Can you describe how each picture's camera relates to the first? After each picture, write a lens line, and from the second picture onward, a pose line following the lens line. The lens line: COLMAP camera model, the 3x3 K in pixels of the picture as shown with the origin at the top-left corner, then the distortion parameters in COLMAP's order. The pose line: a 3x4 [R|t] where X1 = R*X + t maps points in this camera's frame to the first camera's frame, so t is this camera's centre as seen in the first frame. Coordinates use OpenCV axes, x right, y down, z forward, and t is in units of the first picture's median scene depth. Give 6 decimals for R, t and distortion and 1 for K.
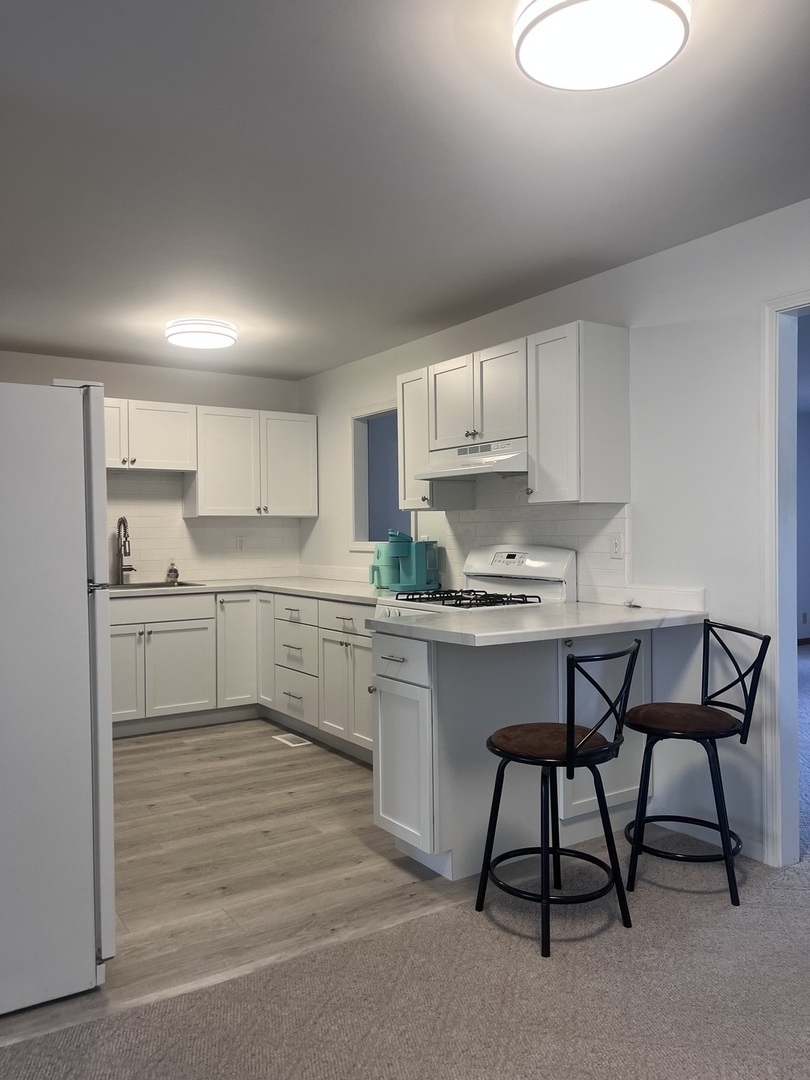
lens RADIAL K [[826.0, 0, 402.8], [0, 826.0, 535.3], [0, 0, 1]] dist [0.004062, -0.000177]
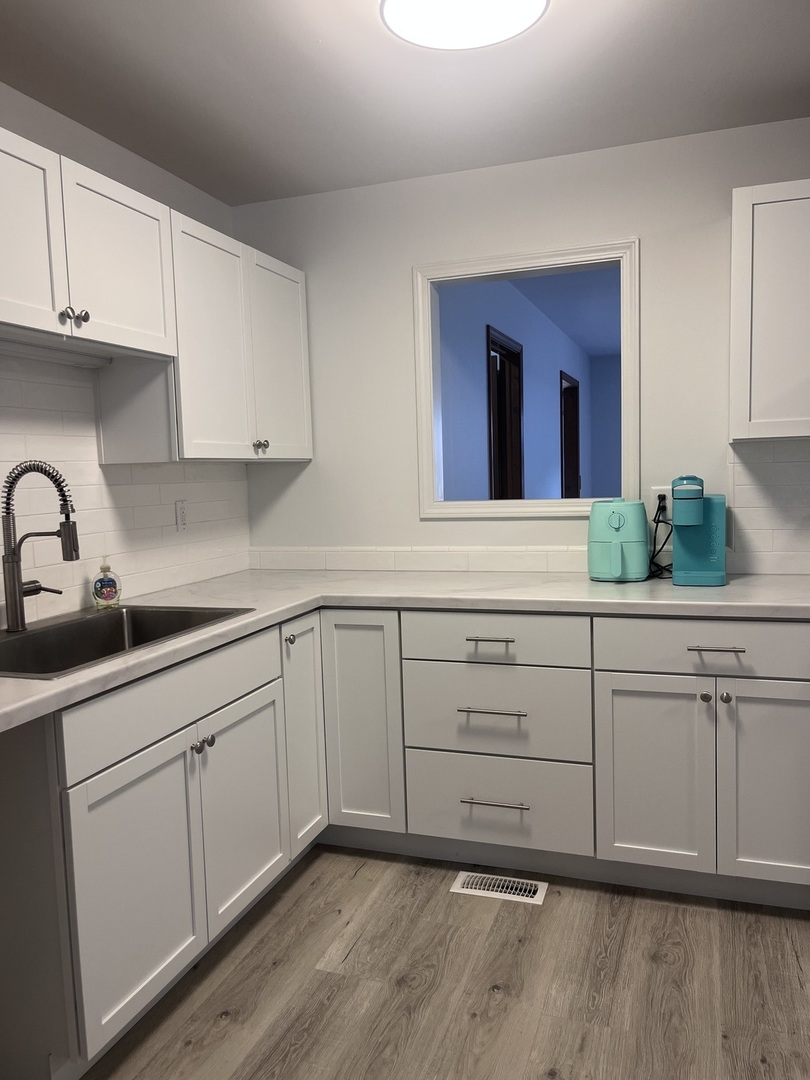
lens RADIAL K [[818.7, 0, 403.3], [0, 818.7, 546.3], [0, 0, 1]] dist [-0.002771, -0.004086]
pose [[0.800351, -0.071070, 0.595304, -0.445889], [0.025391, 0.996076, 0.084779, -0.011070], [-0.598993, -0.052737, 0.799016, 0.596686]]
